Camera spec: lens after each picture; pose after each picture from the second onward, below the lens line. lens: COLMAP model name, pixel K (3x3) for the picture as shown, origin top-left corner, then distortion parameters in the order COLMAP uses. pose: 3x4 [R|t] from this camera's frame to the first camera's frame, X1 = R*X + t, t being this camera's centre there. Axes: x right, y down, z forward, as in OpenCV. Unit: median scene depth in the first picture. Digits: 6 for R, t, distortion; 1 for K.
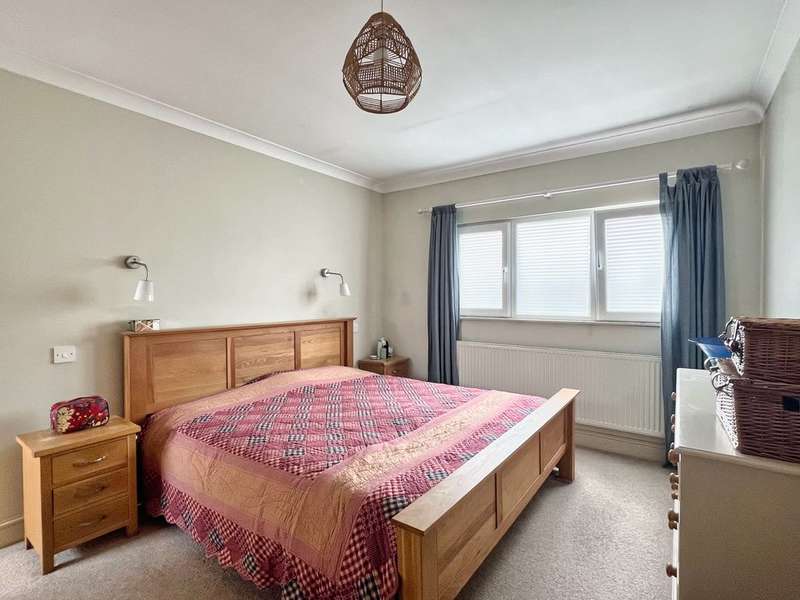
lens RADIAL K [[397.2, 0, 400.0], [0, 397.2, 300.0], [0, 0, 1]] dist [-0.001204, -0.000371]
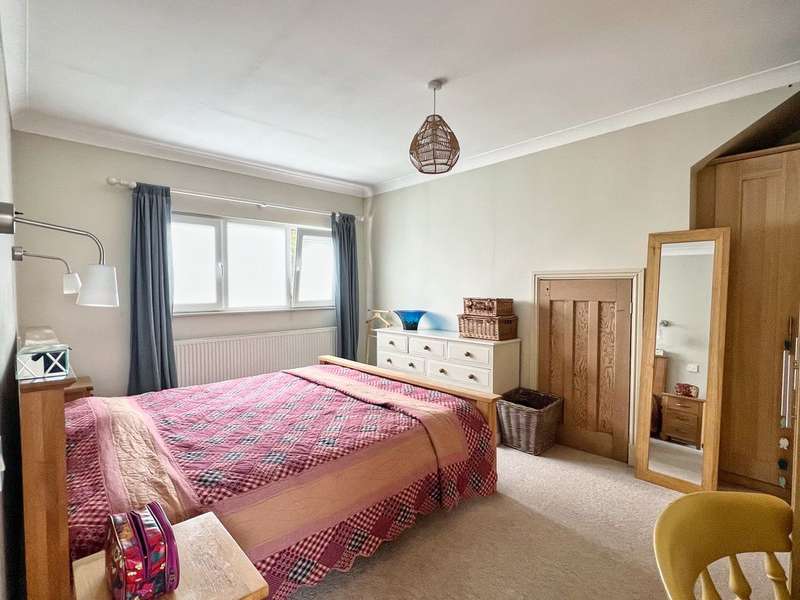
lens RADIAL K [[397.2, 0, 400.0], [0, 397.2, 300.0], [0, 0, 1]] dist [-0.001204, -0.000371]
pose [[0.185705, -0.033730, 0.982026, -0.677722], [0.015126, 0.999390, 0.031466, -0.010269], [-0.982489, 0.009011, 0.186102, 0.344960]]
